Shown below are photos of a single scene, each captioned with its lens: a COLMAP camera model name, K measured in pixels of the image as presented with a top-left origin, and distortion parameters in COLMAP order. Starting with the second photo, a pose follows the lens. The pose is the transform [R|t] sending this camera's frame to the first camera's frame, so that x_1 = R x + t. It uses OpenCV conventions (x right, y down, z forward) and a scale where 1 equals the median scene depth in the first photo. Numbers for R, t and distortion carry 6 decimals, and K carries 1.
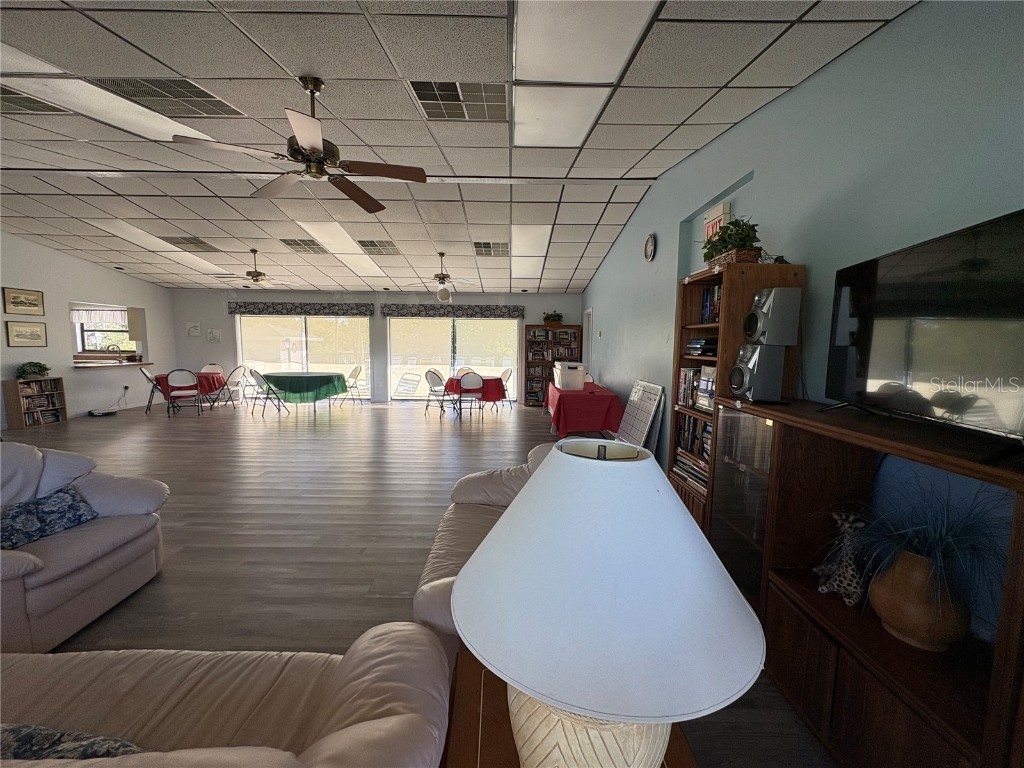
lens RADIAL K [[414.1, 0, 512.0], [0, 414.1, 384.0], [0, 0, 1]] dist [0.025559, -0.000112]
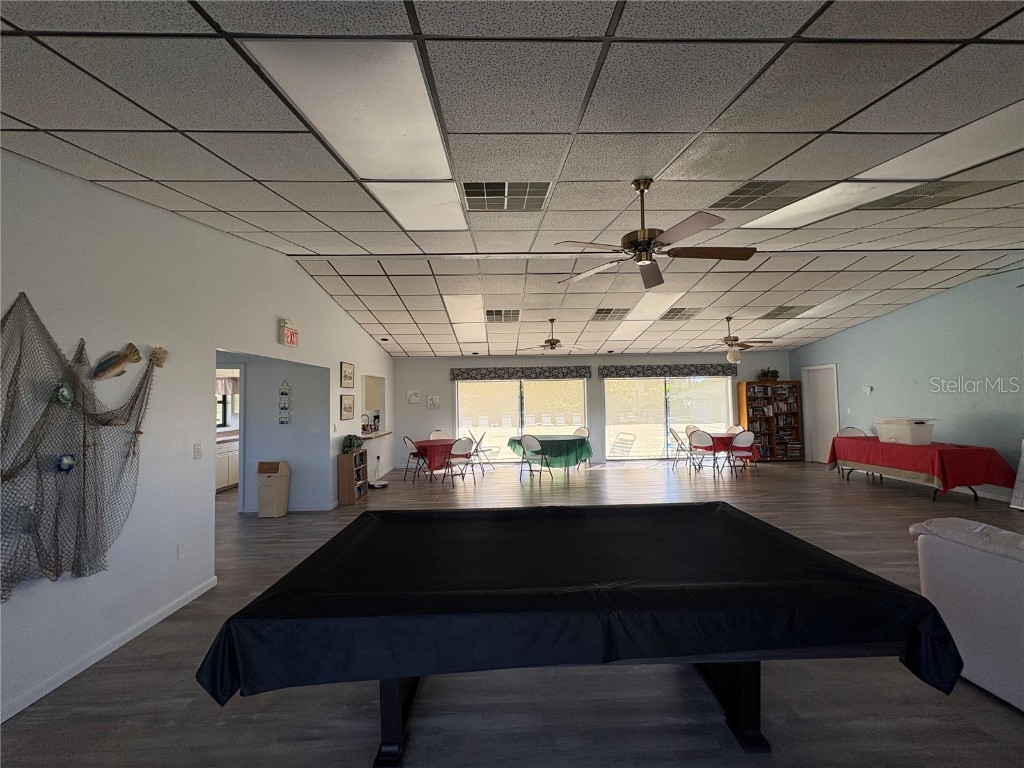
lens RADIAL K [[403.9, 0, 514.9], [0, 403.9, 348.0], [0, 0, 1]] dist [0.035700, 0.000074]
pose [[0.998380, -0.025069, 0.051079, -0.571940], [0.036243, 0.972220, -0.231246, -0.007995], [-0.043863, 0.232723, 0.971554, 0.004831]]
